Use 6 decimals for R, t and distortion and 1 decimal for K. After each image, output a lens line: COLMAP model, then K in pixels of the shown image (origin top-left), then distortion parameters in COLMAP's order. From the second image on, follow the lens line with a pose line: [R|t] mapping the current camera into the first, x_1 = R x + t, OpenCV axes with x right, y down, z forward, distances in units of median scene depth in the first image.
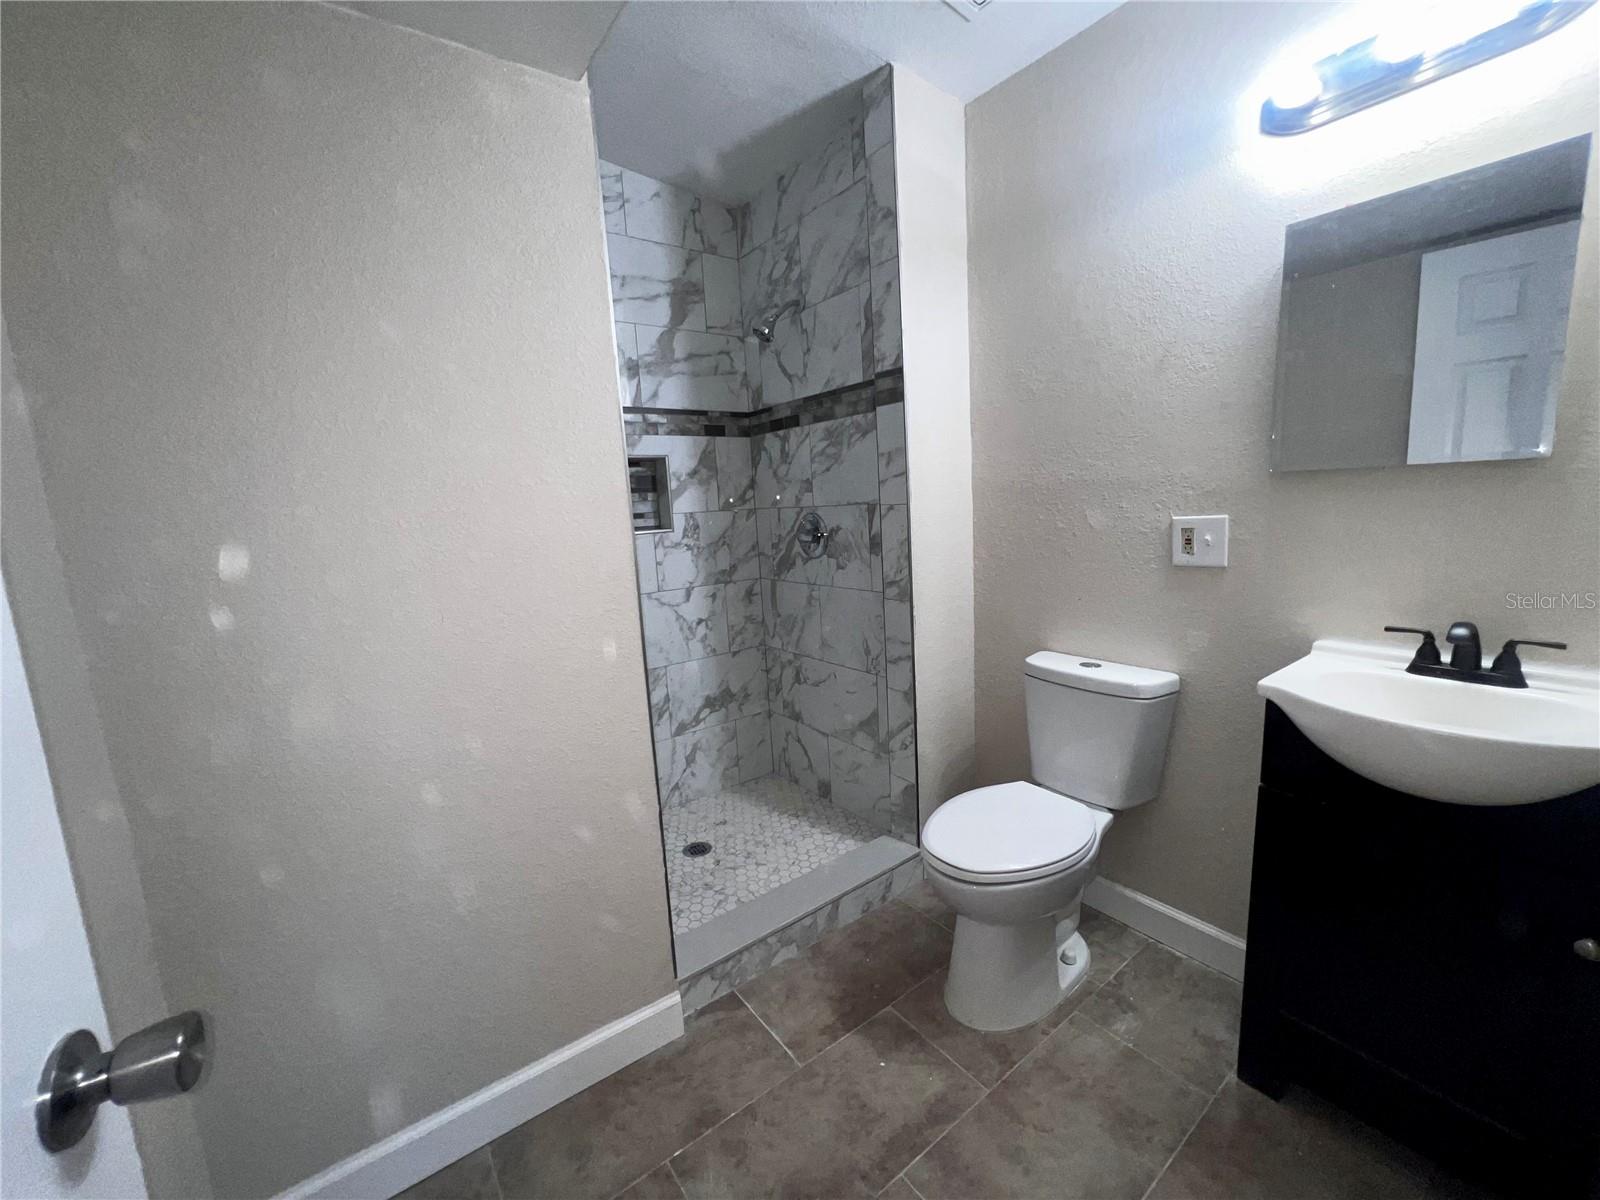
lens RADIAL K [[640.9, 0, 795.8], [0, 640.9, 599.7], [0, 0, 1]] dist [-0.001724, 0.001146]
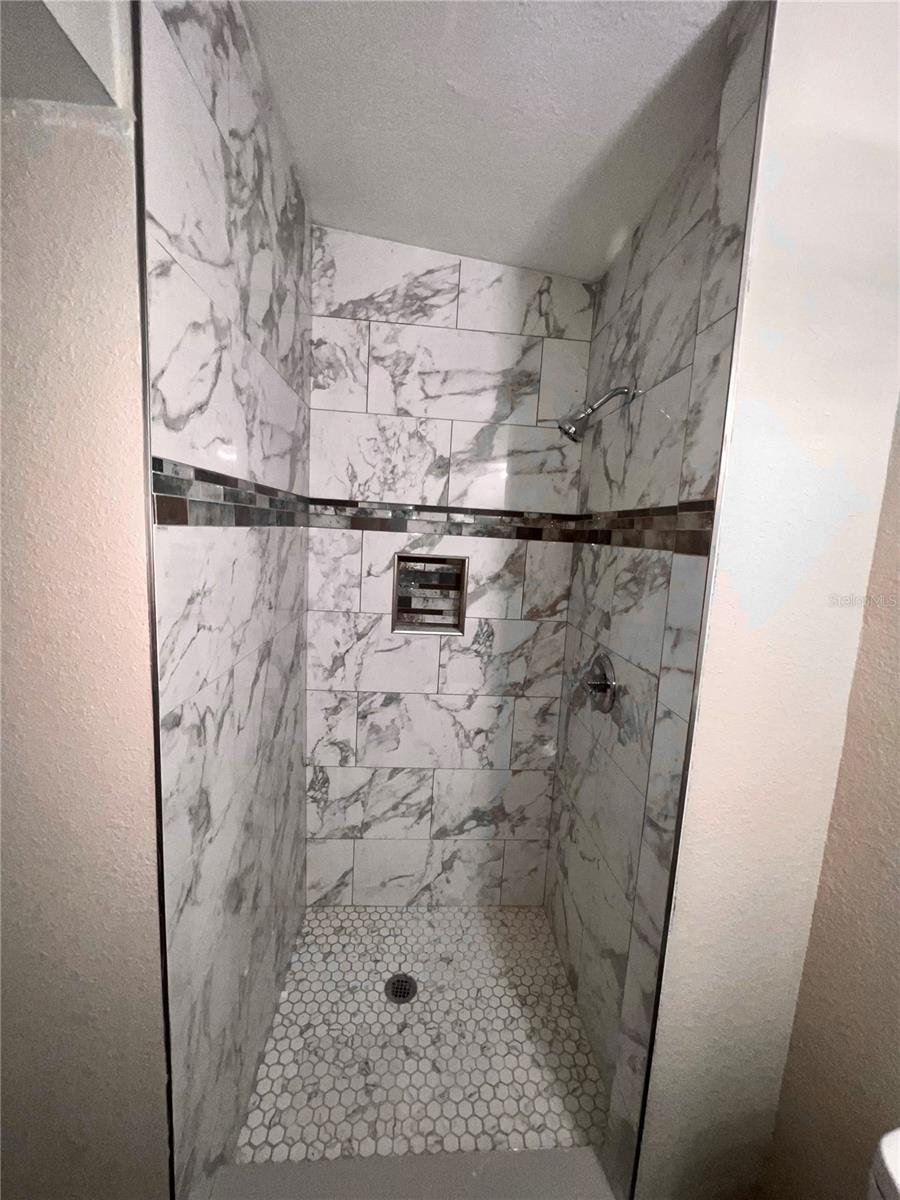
lens RADIAL K [[480.7, 0, 451.9], [0, 480.7, 598.2], [0, 0, 1]] dist [-0.001724, 0.001146]
pose [[0.837044, 0.175117, -0.518354, 0.154689], [-0.183047, 0.982433, 0.036313, -0.184483], [0.515608, 0.064487, 0.854395, 0.381401]]
